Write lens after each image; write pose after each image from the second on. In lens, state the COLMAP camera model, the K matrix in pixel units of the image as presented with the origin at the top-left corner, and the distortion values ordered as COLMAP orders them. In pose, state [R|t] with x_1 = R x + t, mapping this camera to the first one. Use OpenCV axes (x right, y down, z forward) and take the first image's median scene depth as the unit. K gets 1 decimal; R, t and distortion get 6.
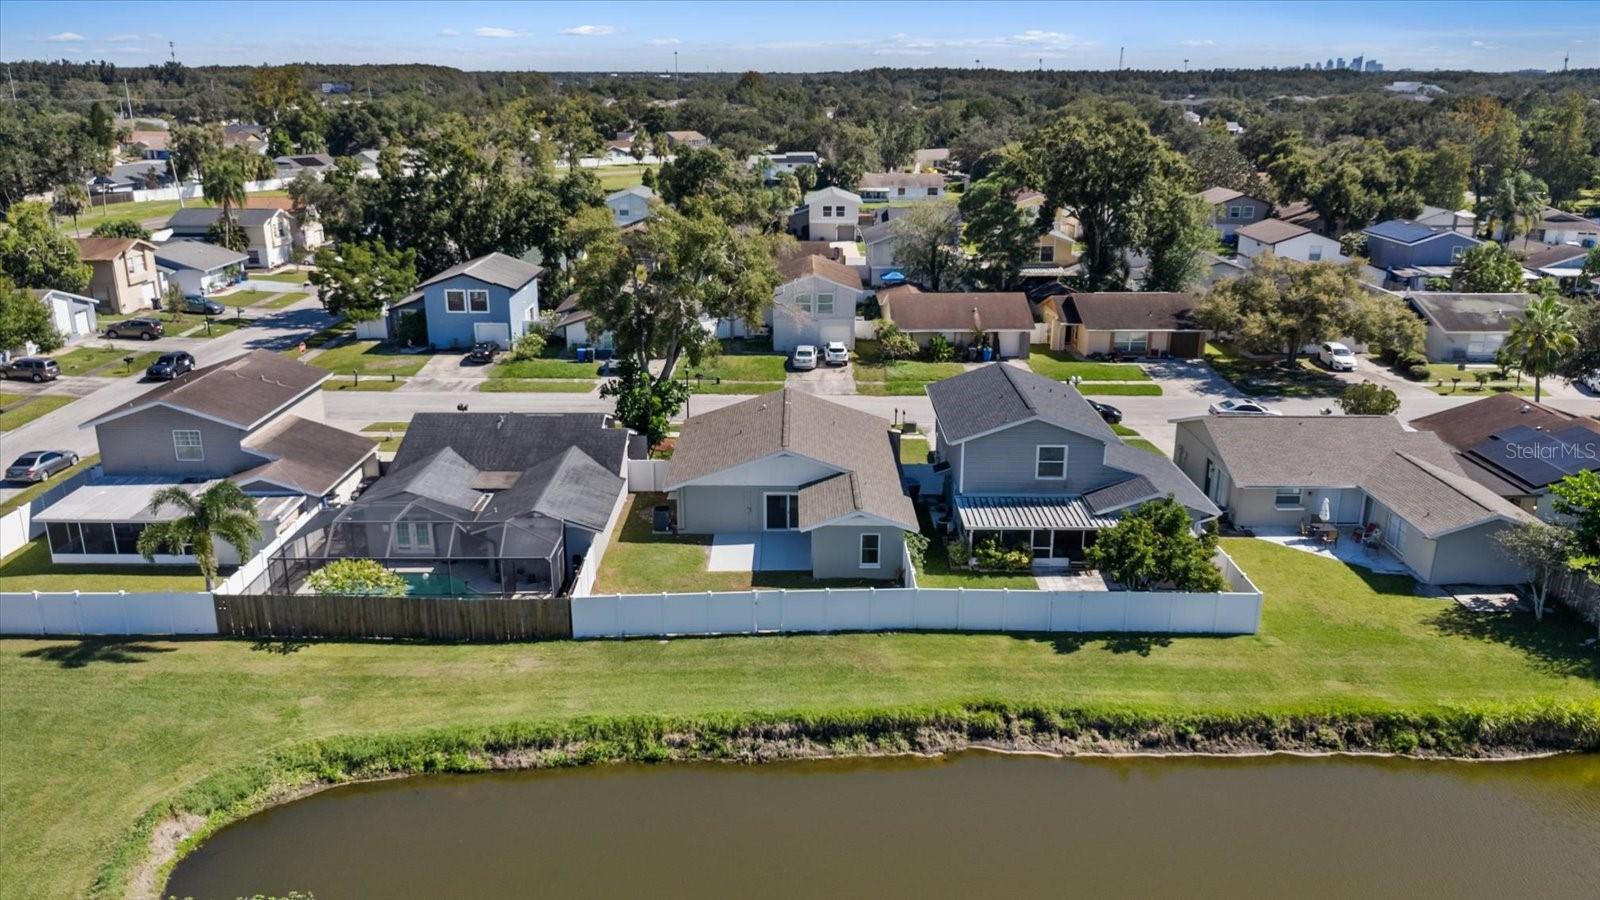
lens RADIAL K [[1187.4, 0, 719.6], [0, 1187.4, 452.1], [0, 0, 1]] dist [0.013742, -0.001779]
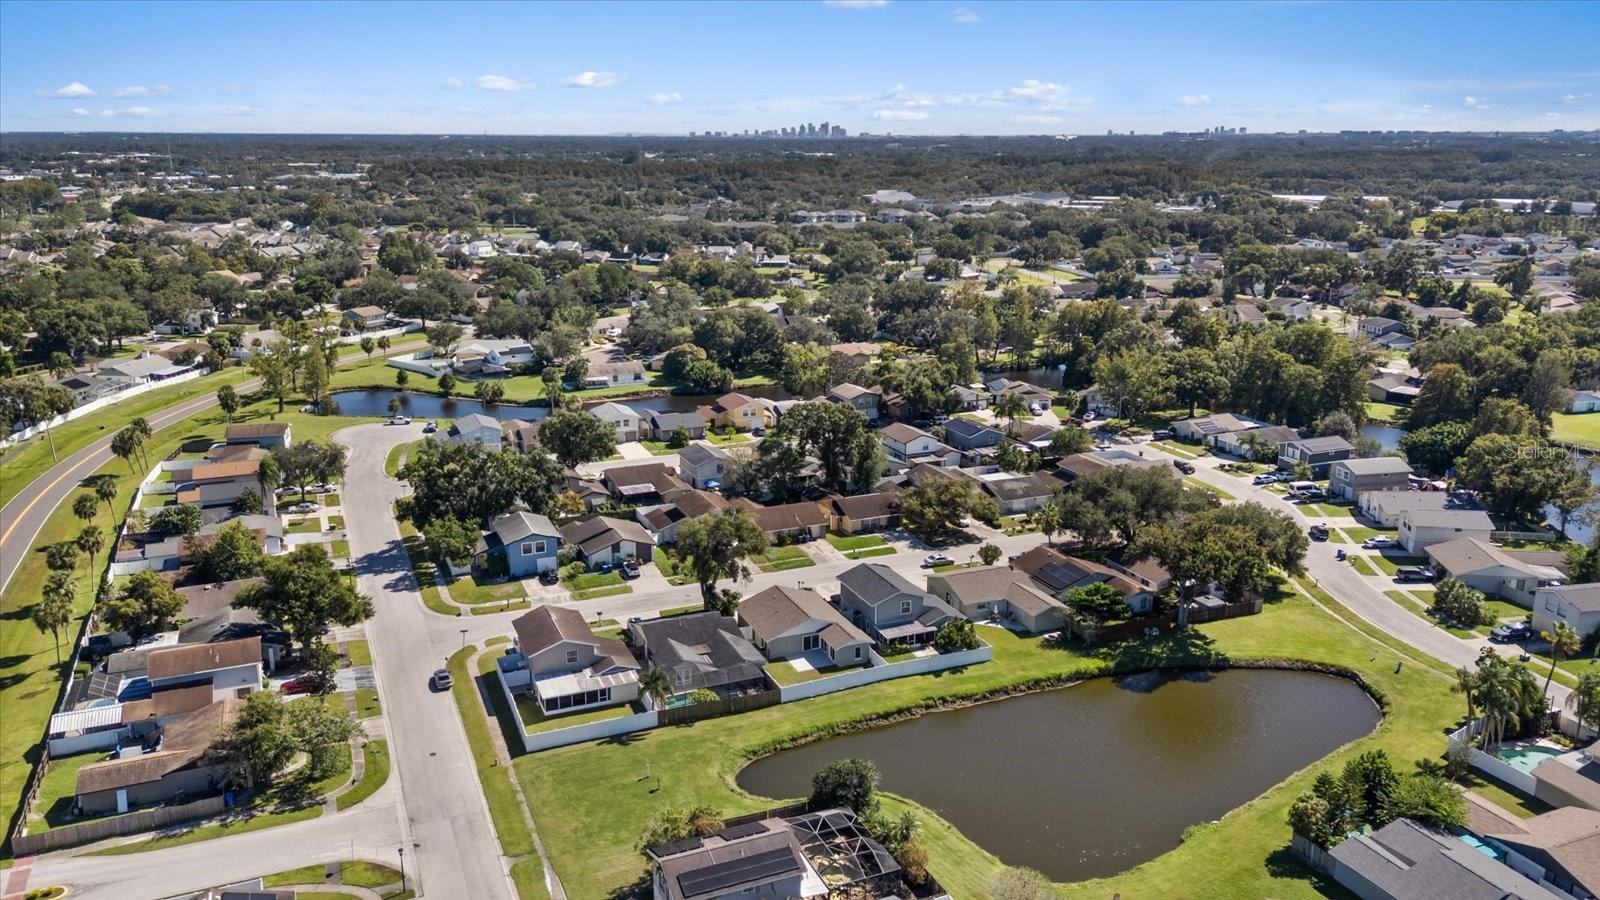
lens RADIAL K [[1187.4, 0, 719.6], [0, 1187.4, 452.1], [0, 0, 1]] dist [0.013742, -0.001779]
pose [[0.928610, -0.103766, 0.356254, -1.059414], [0.126637, 0.991084, -0.041418, -0.291010], [-0.348780, 0.083576, 0.933471, -1.408549]]
